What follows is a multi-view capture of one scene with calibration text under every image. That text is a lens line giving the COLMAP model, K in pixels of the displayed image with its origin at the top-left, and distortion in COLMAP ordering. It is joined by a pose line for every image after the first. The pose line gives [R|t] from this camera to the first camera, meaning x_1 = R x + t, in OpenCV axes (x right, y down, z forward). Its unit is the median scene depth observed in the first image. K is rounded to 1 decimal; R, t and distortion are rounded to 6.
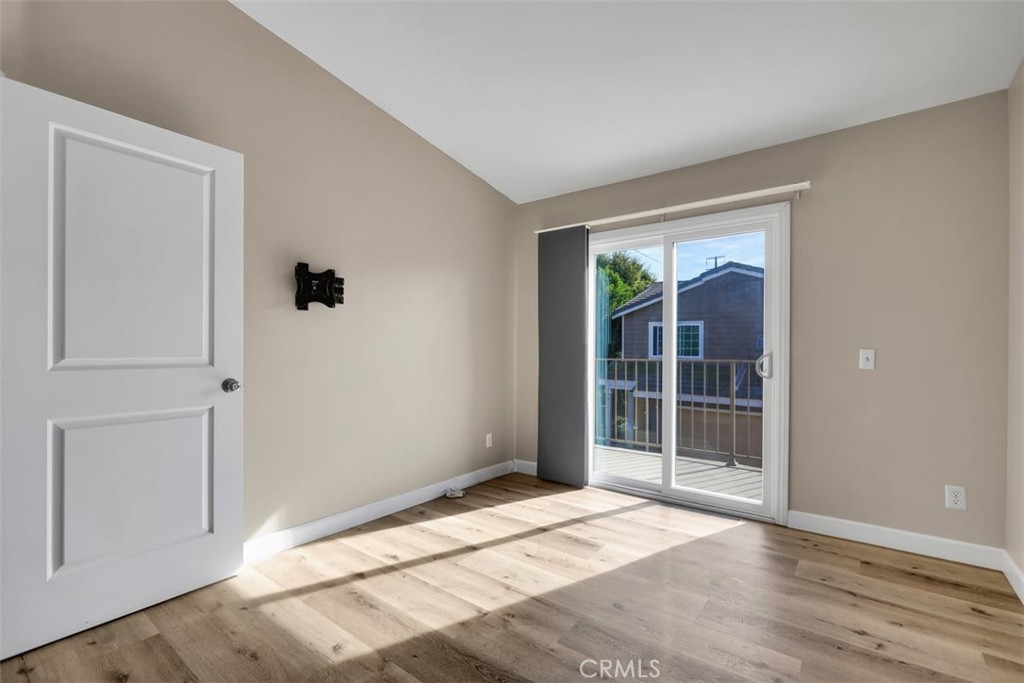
lens RADIAL K [[451.0, 0, 508.0], [0, 451.0, 338.7], [0, 0, 1]] dist [-0.005548, 0.001336]
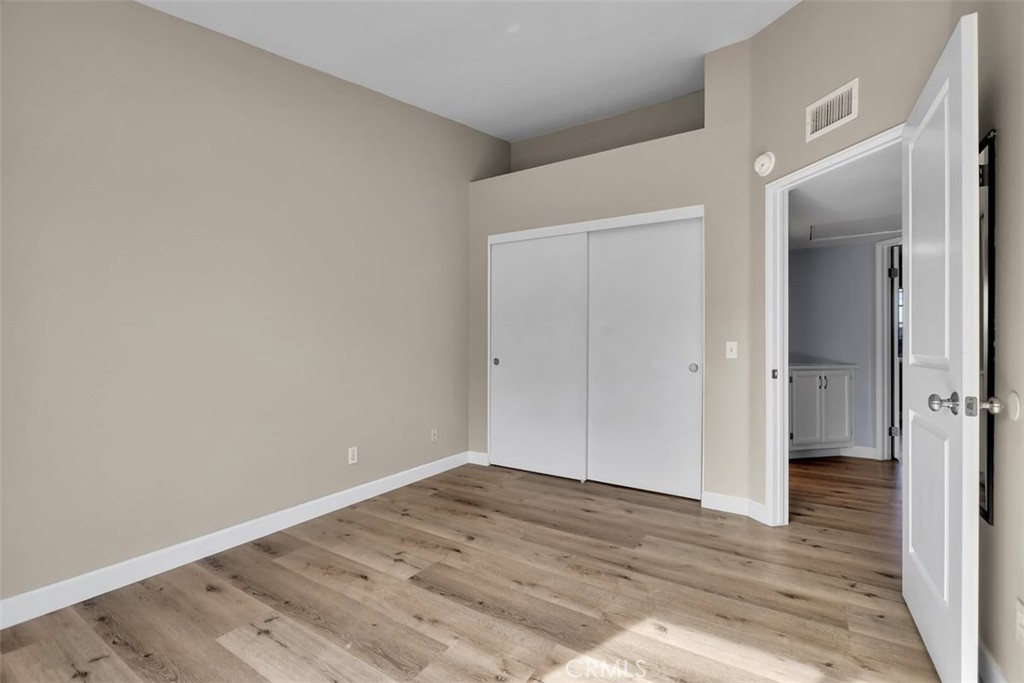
lens RADIAL K [[451.0, 0, 508.0], [0, 451.0, 338.7], [0, 0, 1]] dist [-0.005548, 0.001336]
pose [[-0.996082, -0.006860, -0.088166, 0.073620], [-0.005034, 0.999769, -0.020911, 0.035554], [0.088289, -0.020386, -0.995886, 2.005756]]
